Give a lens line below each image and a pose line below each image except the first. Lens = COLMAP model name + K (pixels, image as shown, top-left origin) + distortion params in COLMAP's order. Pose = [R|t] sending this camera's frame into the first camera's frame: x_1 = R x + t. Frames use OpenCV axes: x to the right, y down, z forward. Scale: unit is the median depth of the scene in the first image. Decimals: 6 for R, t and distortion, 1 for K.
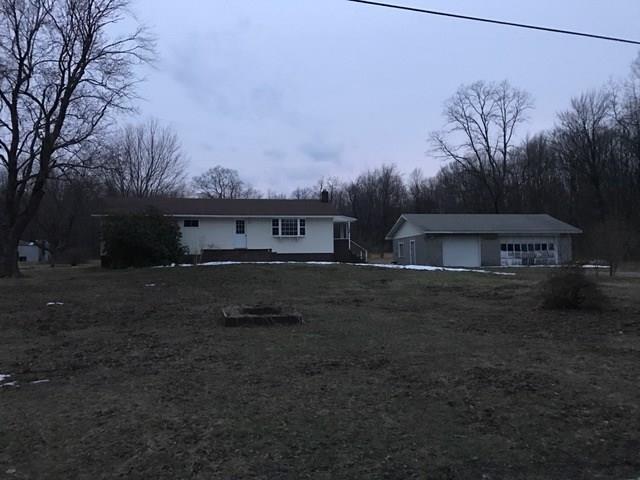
lens RADIAL K [[519.9, 0, 320.5], [0, 519.9, 237.1], [0, 0, 1]] dist [0.065735, -0.018184]
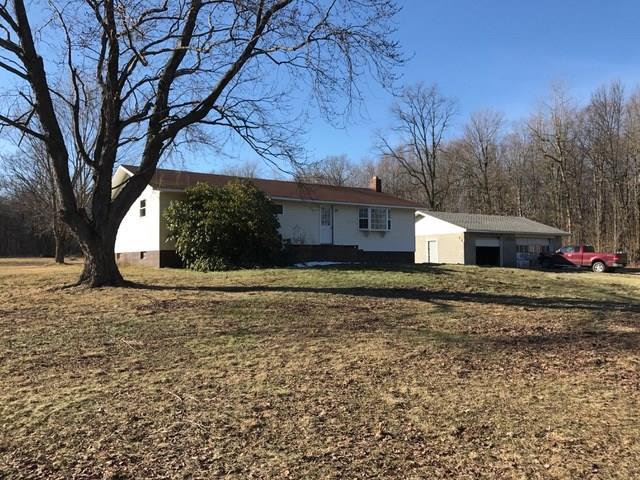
lens RADIAL K [[519.9, 0, 318.8], [0, 519.9, 240.6], [0, 0, 1]] dist [0.065735, -0.018184]
pose [[0.931175, 0.025881, 0.363652, -0.443816], [-0.029990, 0.999534, 0.005657, 0.013024], [-0.363336, -0.016174, 0.931518, 0.272881]]
